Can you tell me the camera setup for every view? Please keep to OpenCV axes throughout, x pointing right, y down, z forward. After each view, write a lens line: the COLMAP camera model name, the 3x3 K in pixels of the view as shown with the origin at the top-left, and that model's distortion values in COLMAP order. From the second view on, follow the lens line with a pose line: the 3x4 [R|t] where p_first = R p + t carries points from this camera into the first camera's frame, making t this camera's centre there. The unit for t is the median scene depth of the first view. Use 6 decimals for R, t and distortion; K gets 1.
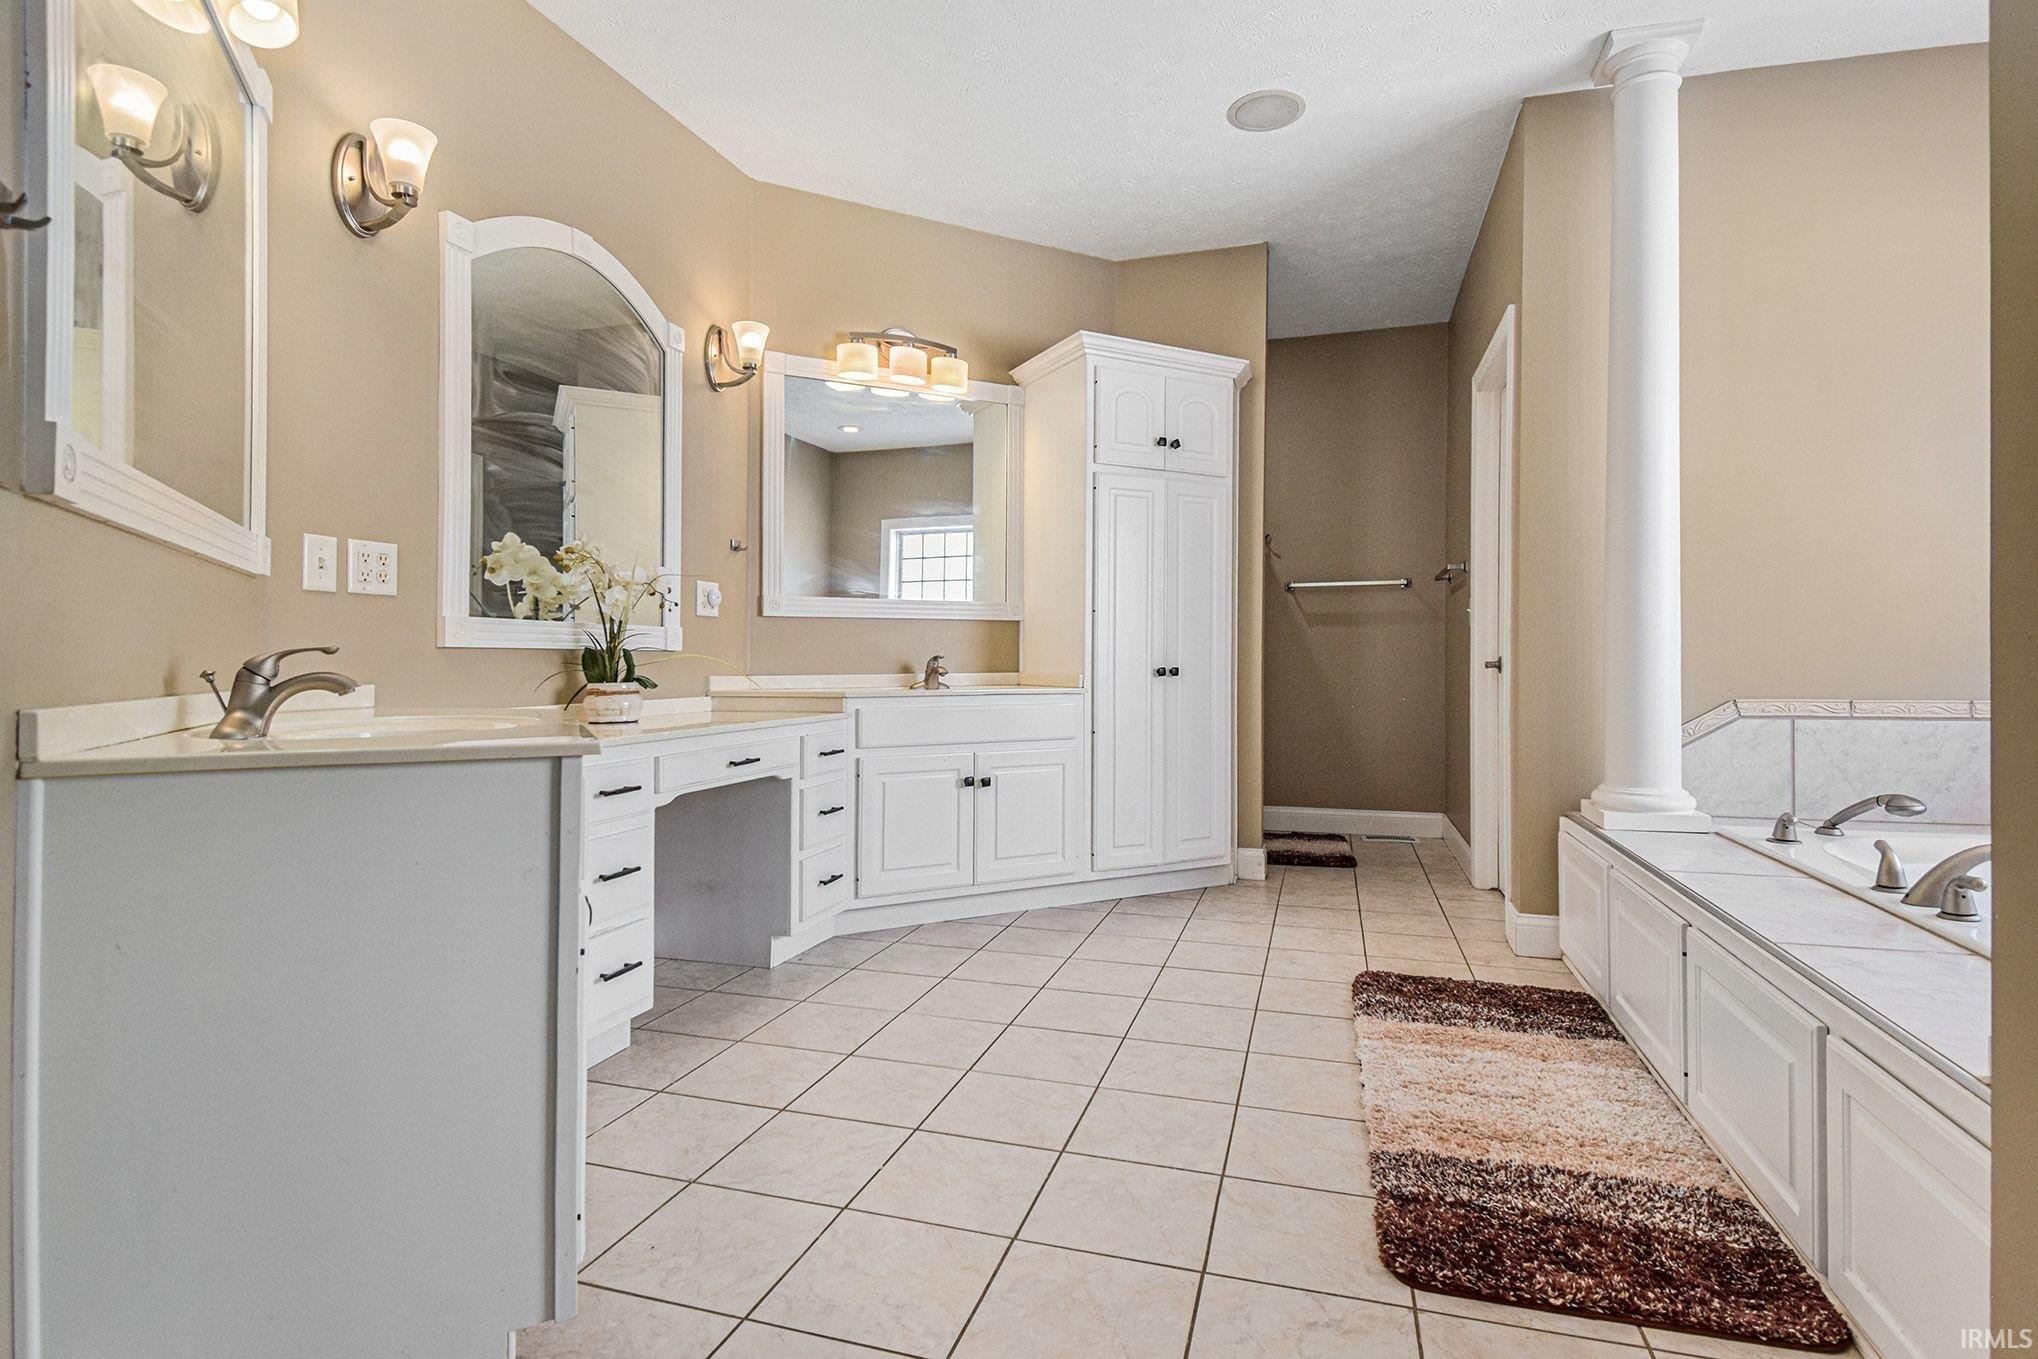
lens RADIAL K [[1021.7, 0, 1019.9], [0, 1021.7, 660.6], [0, 0, 1]] dist [0.000163, -0.000034]
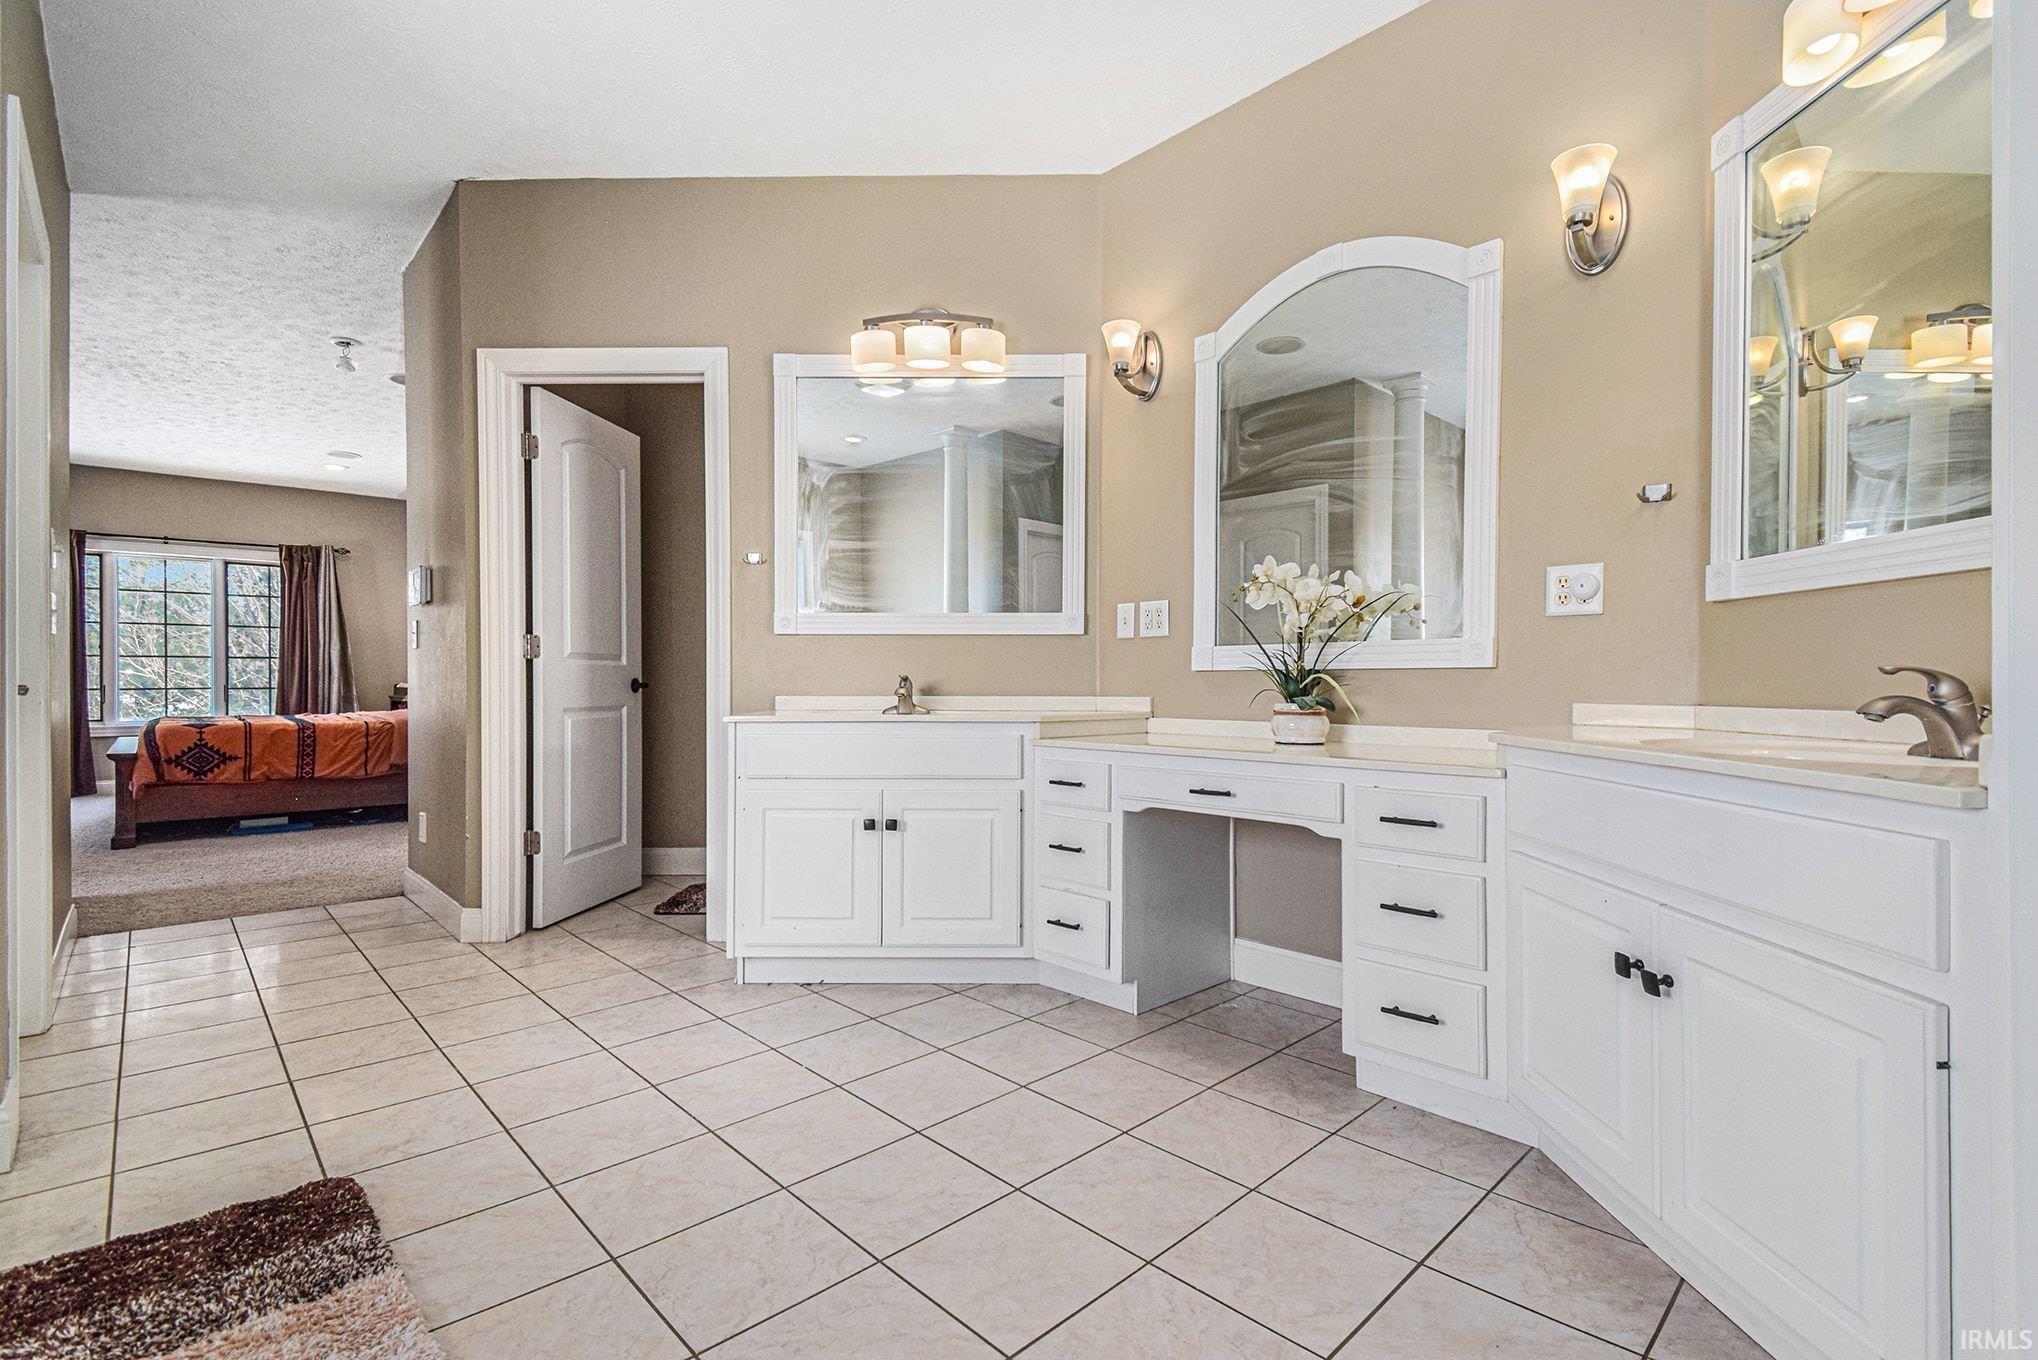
lens RADIAL K [[893.2, 0, 1033.1], [0, 893.2, 685.1], [0, 0, 1]] dist [-0.000473, -0.000127]
pose [[-0.479878, 0.006696, -0.877310, 0.522045], [0.002633, 0.999977, 0.006192, -0.002055], [0.877331, 0.000661, -0.479884, 1.289011]]
